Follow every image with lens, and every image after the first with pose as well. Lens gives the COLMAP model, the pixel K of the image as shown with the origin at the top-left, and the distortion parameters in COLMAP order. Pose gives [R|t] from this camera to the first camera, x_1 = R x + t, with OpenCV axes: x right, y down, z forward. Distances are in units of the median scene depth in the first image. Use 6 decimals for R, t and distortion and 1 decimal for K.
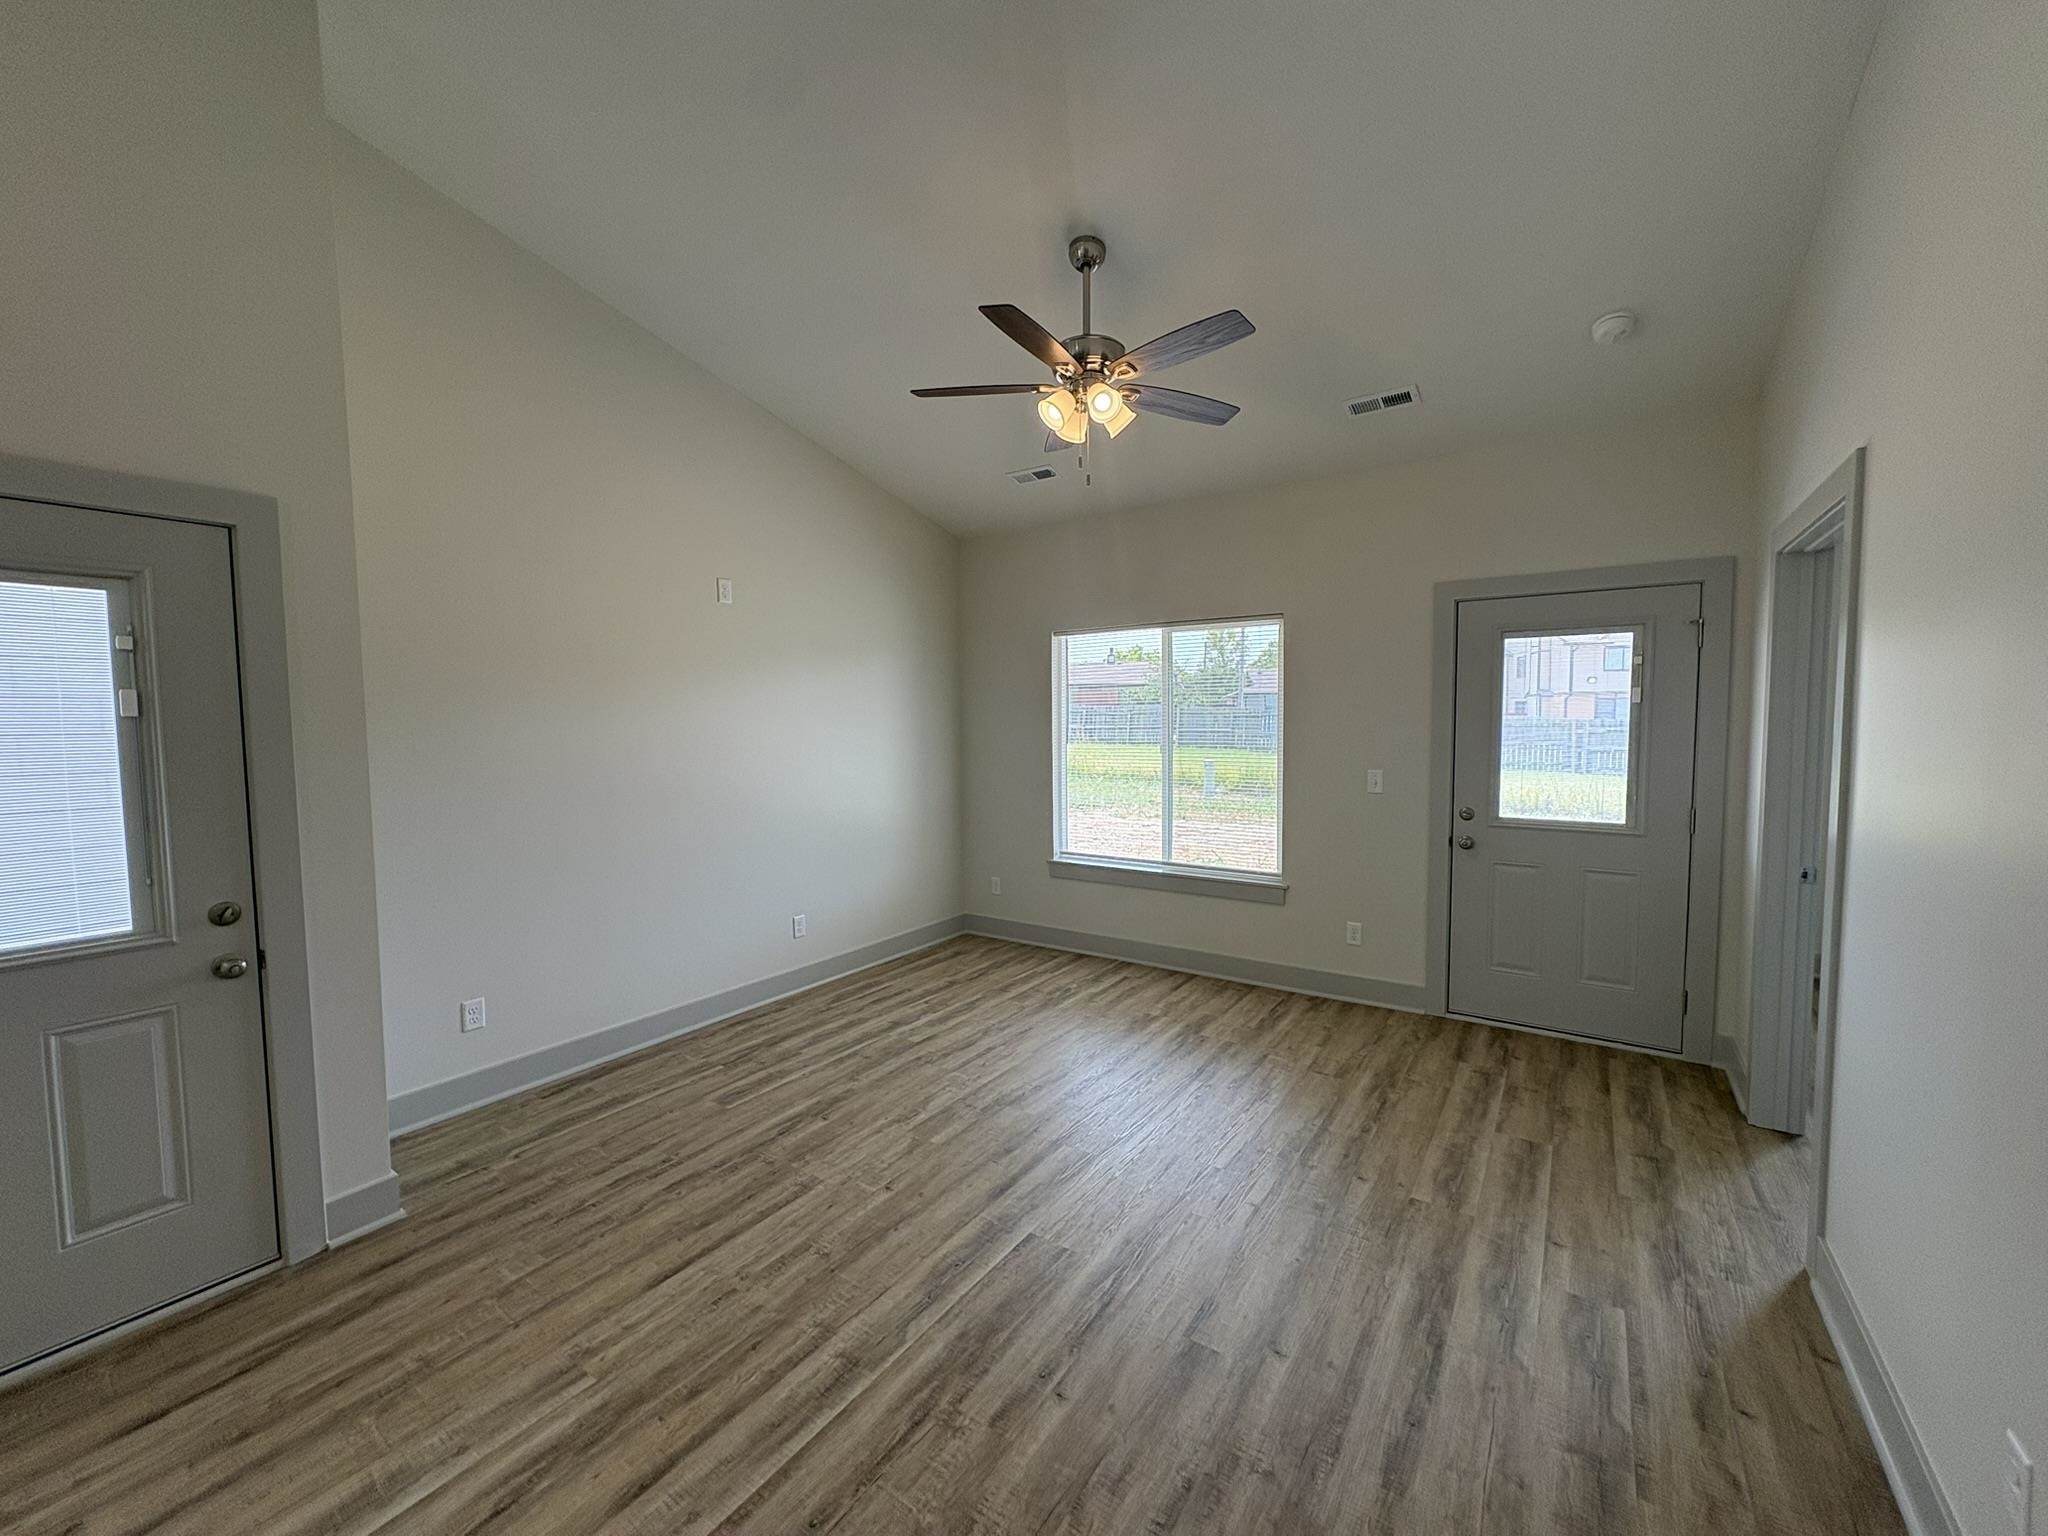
lens RADIAL K [[810.3, 0, 1024.0], [0, 810.3, 768.0], [0, 0, 1]] dist [-0.000559, 0.000174]
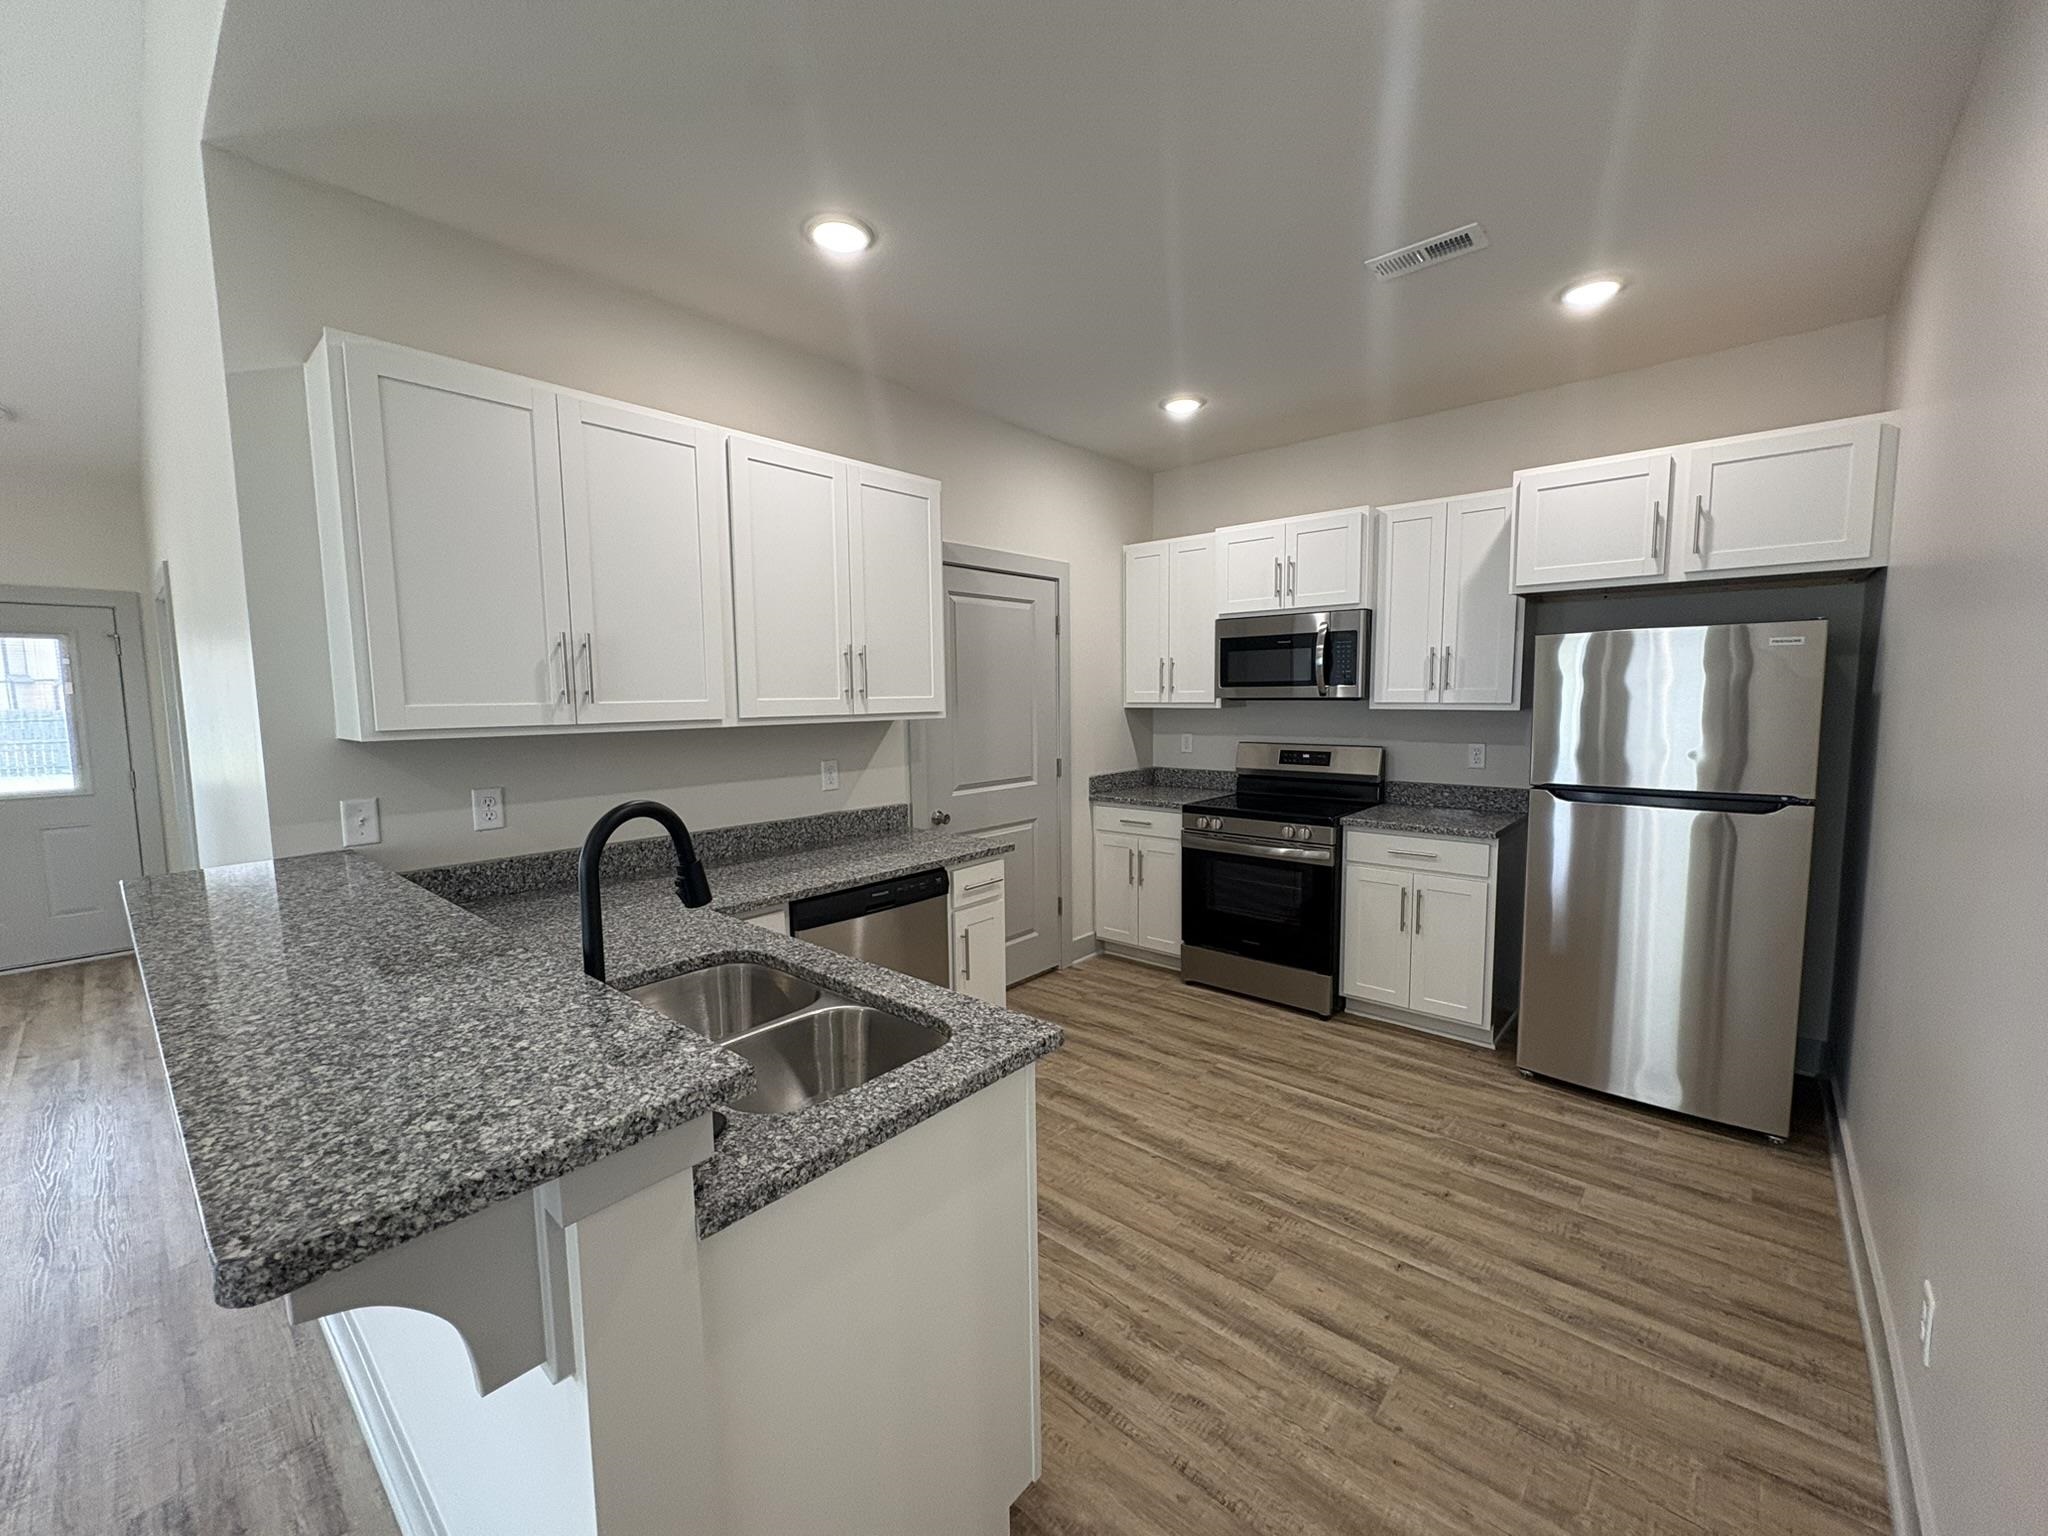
lens RADIAL K [[810.3, 0, 1024.0], [0, 810.3, 768.0], [0, 0, 1]] dist [-0.000559, 0.000174]
pose [[0.114660, -0.081397, 0.990064, -0.396208], [0.070804, 0.994772, 0.073585, 0.054402], [-0.990878, 0.061664, 0.119824, -0.722593]]
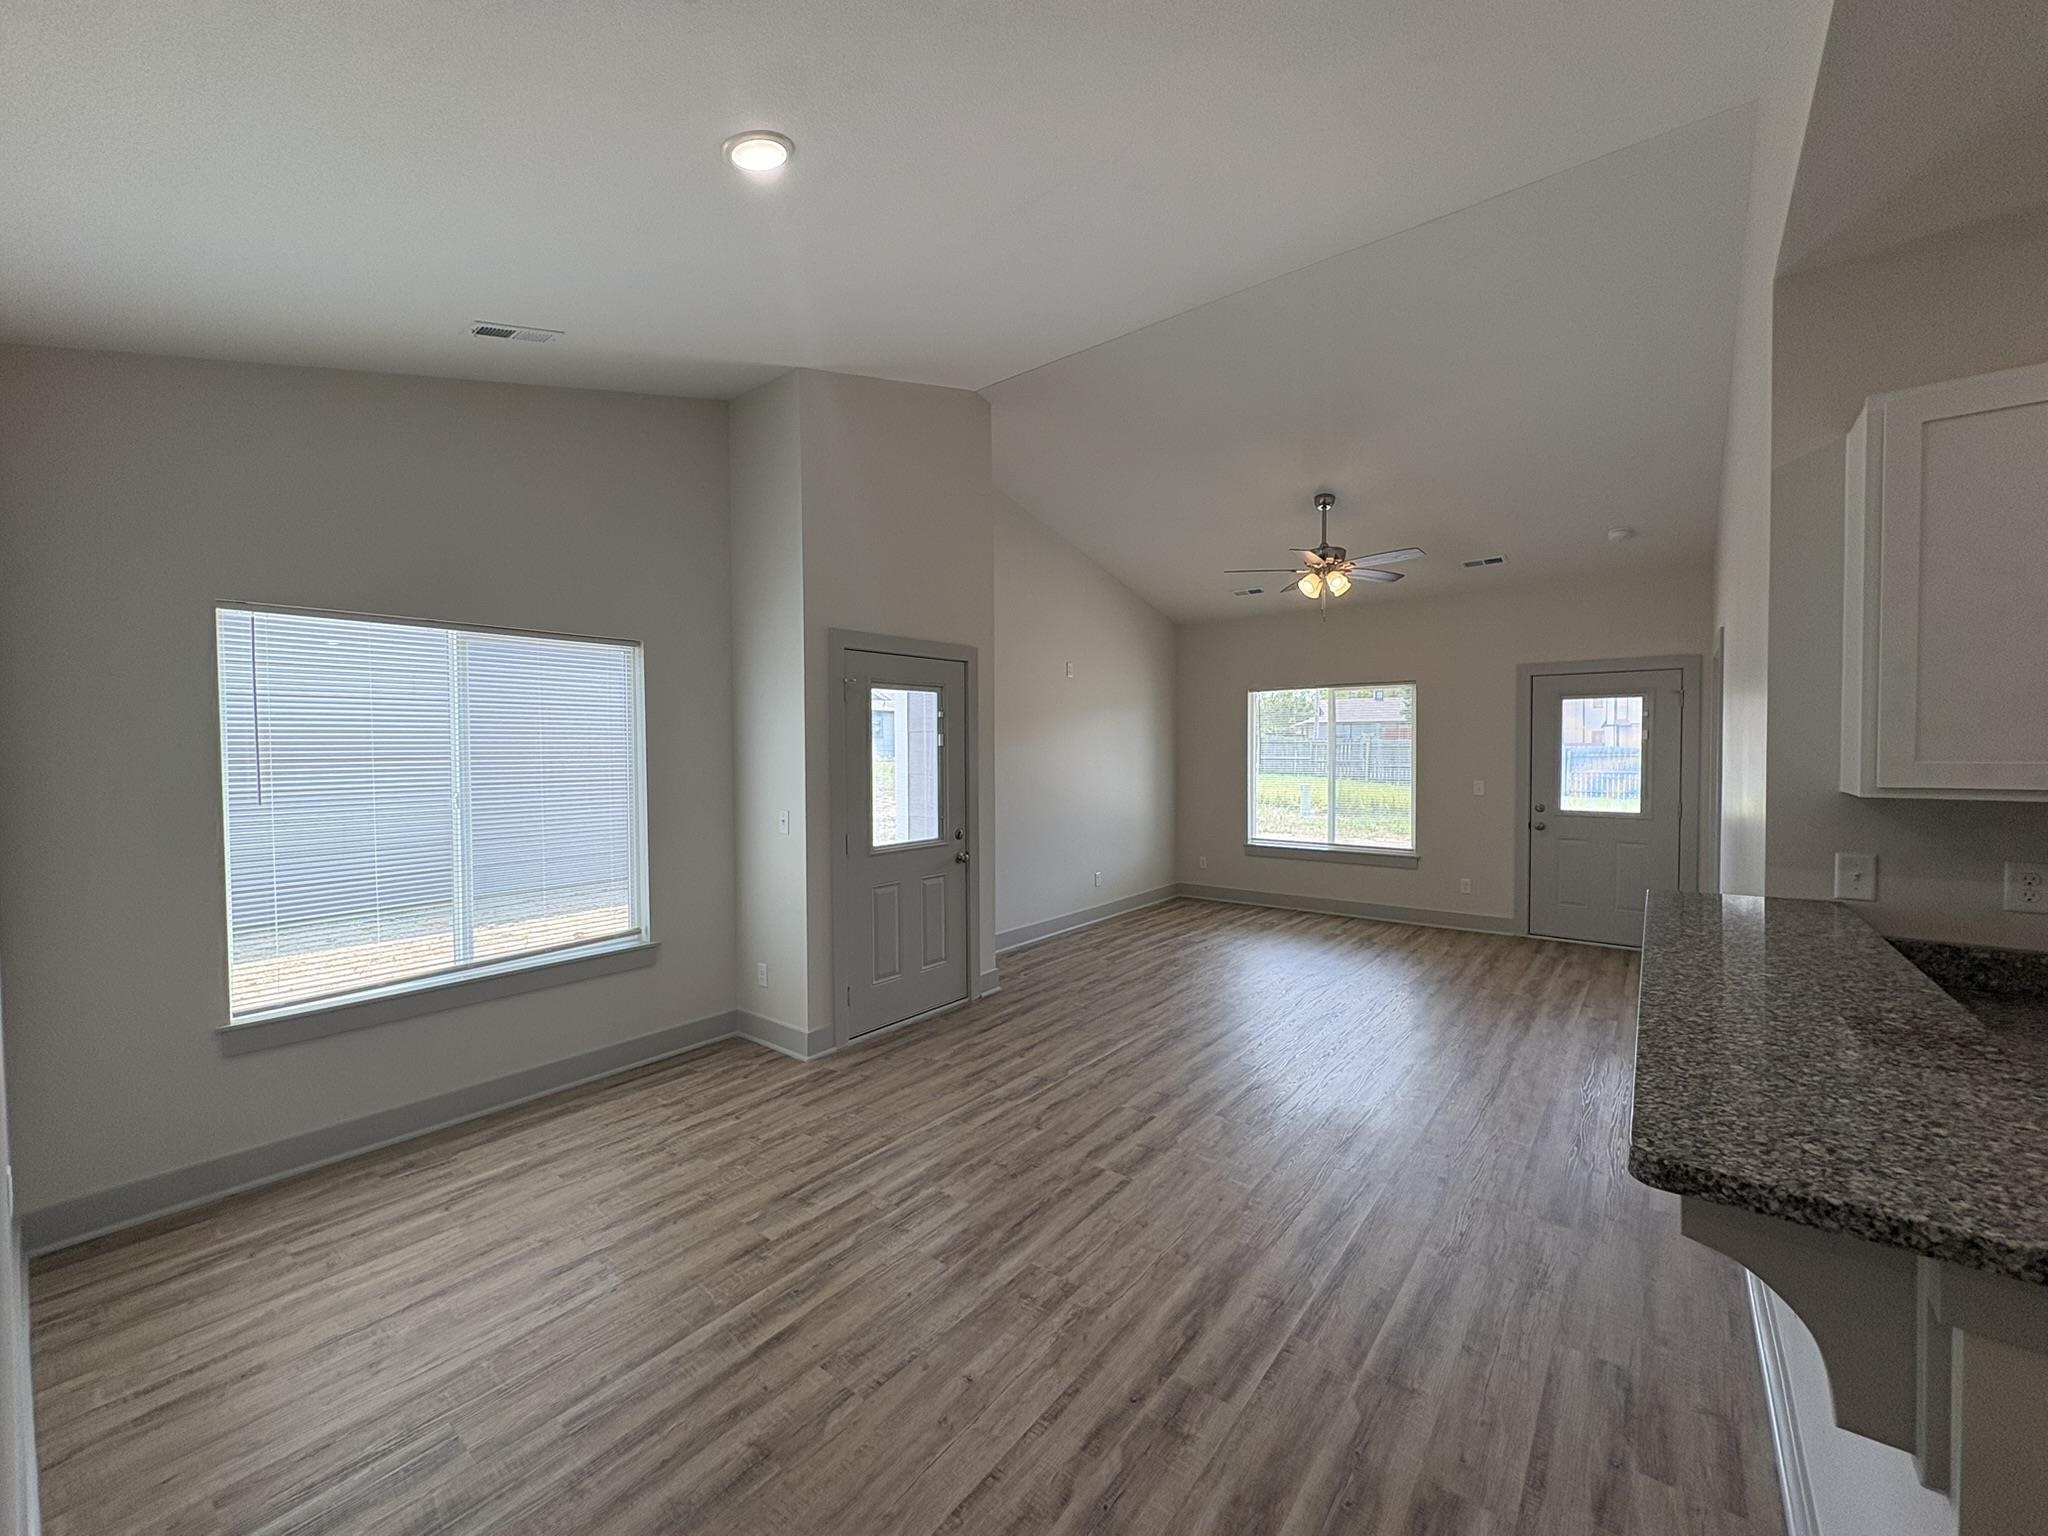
lens RADIAL K [[810.3, 0, 1024.0], [0, 810.3, 768.0], [0, 0, 1]] dist [-0.000559, 0.000174]
pose [[0.997587, 0.005117, -0.069232, -0.431352], [-0.007525, 0.999374, -0.034567, 0.048698], [0.069012, 0.035005, 0.997002, -0.802180]]
